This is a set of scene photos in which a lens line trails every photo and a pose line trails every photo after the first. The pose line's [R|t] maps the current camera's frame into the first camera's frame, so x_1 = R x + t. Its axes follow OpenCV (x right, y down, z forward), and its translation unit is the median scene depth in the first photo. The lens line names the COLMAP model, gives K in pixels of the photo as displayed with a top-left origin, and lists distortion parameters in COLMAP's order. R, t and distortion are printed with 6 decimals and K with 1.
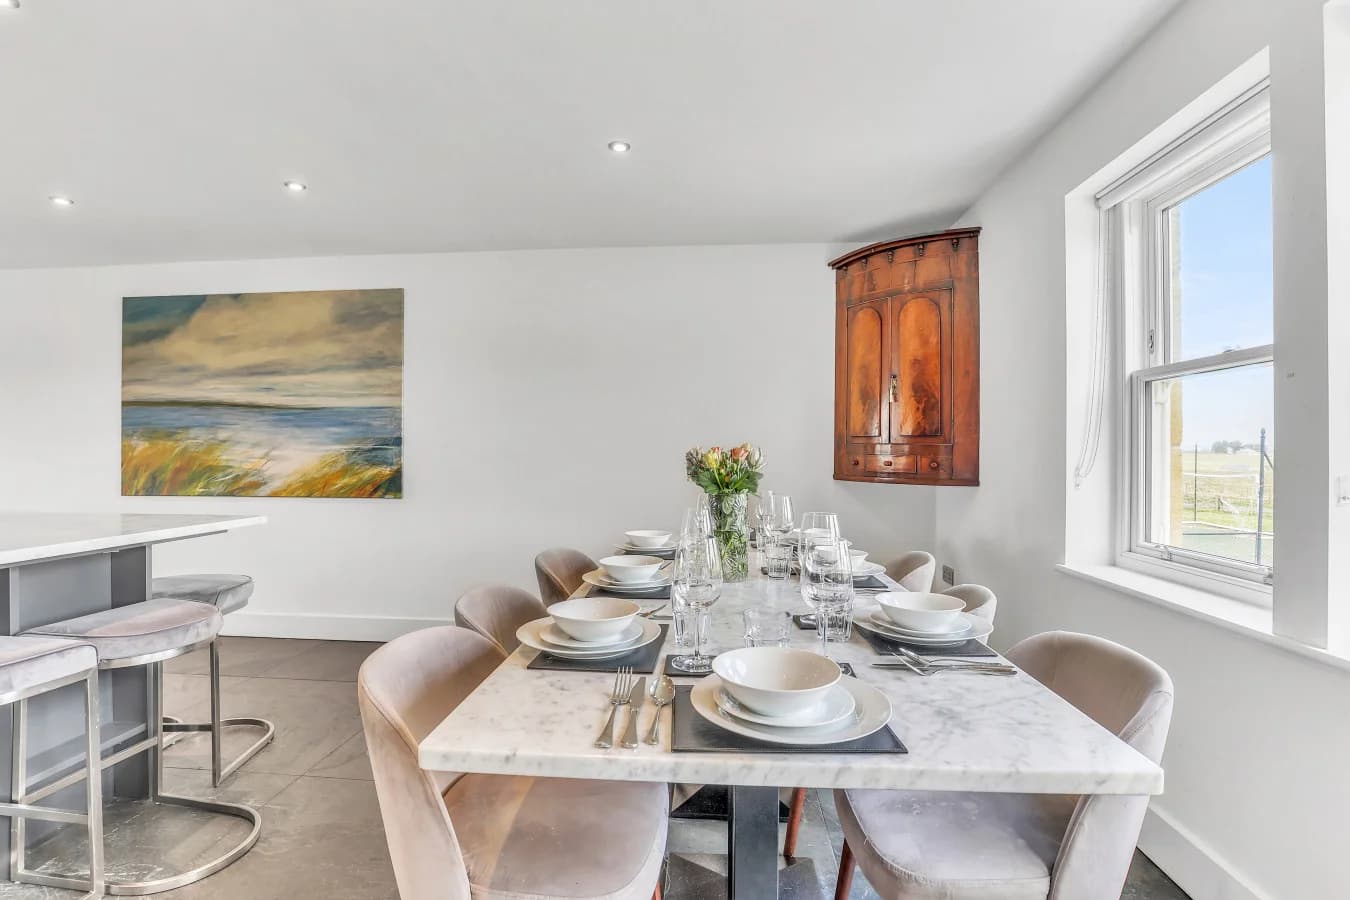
lens RADIAL K [[623.0, 0, 667.3], [0, 623.0, 450.2], [0, 0, 1]] dist [-0.021091, 0.001864]
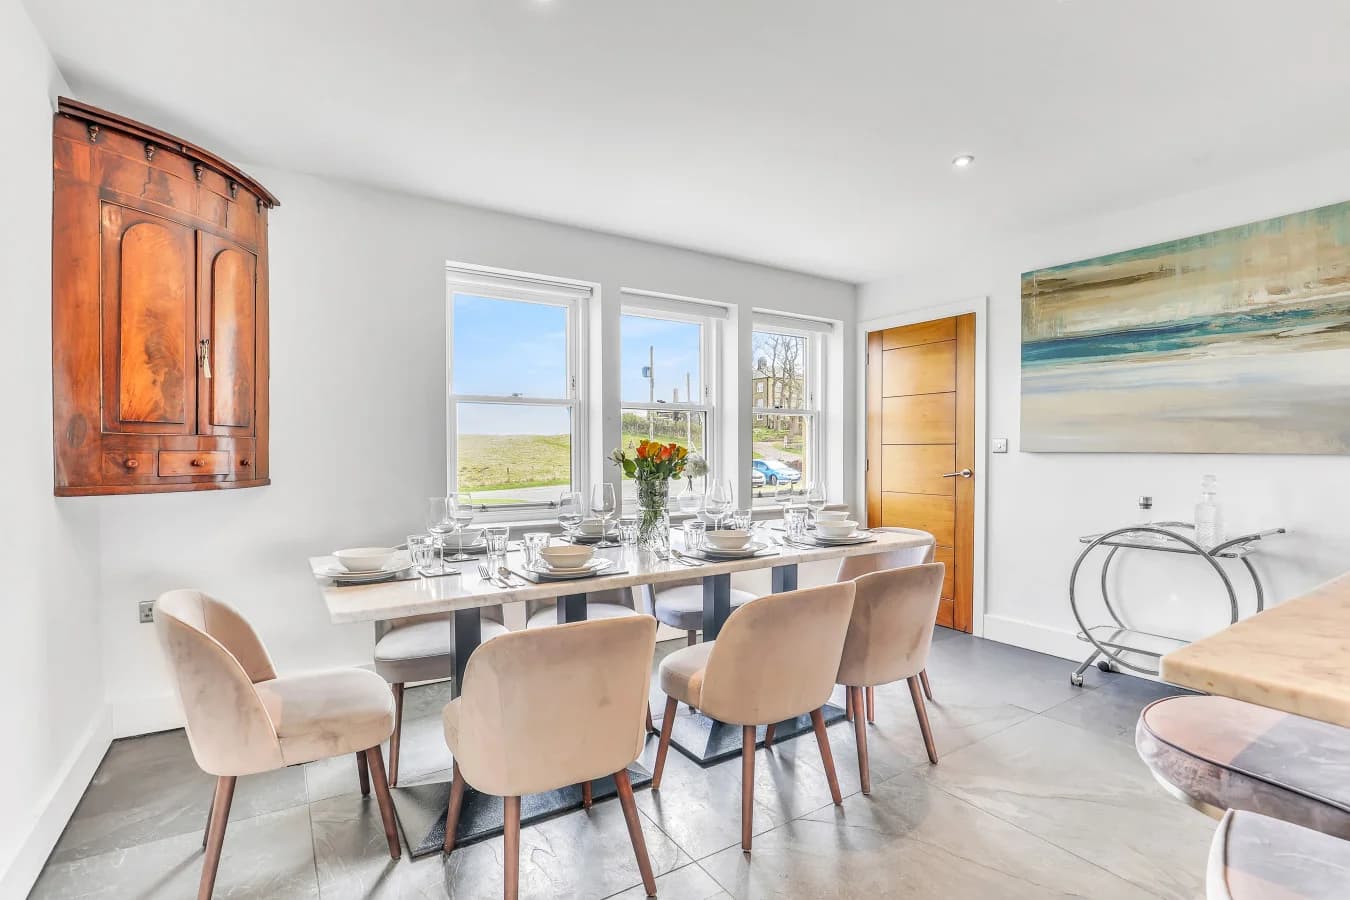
lens RADIAL K [[623.0, 0, 678.8], [0, 623.0, 448.7], [0, 0, 1]] dist [-0.021091, 0.001864]
pose [[-0.608779, -0.007535, 0.793304, -0.455032], [-0.000090, 0.999956, 0.009429, -0.001171], [-0.793340, 0.005669, -0.608752, 0.834125]]
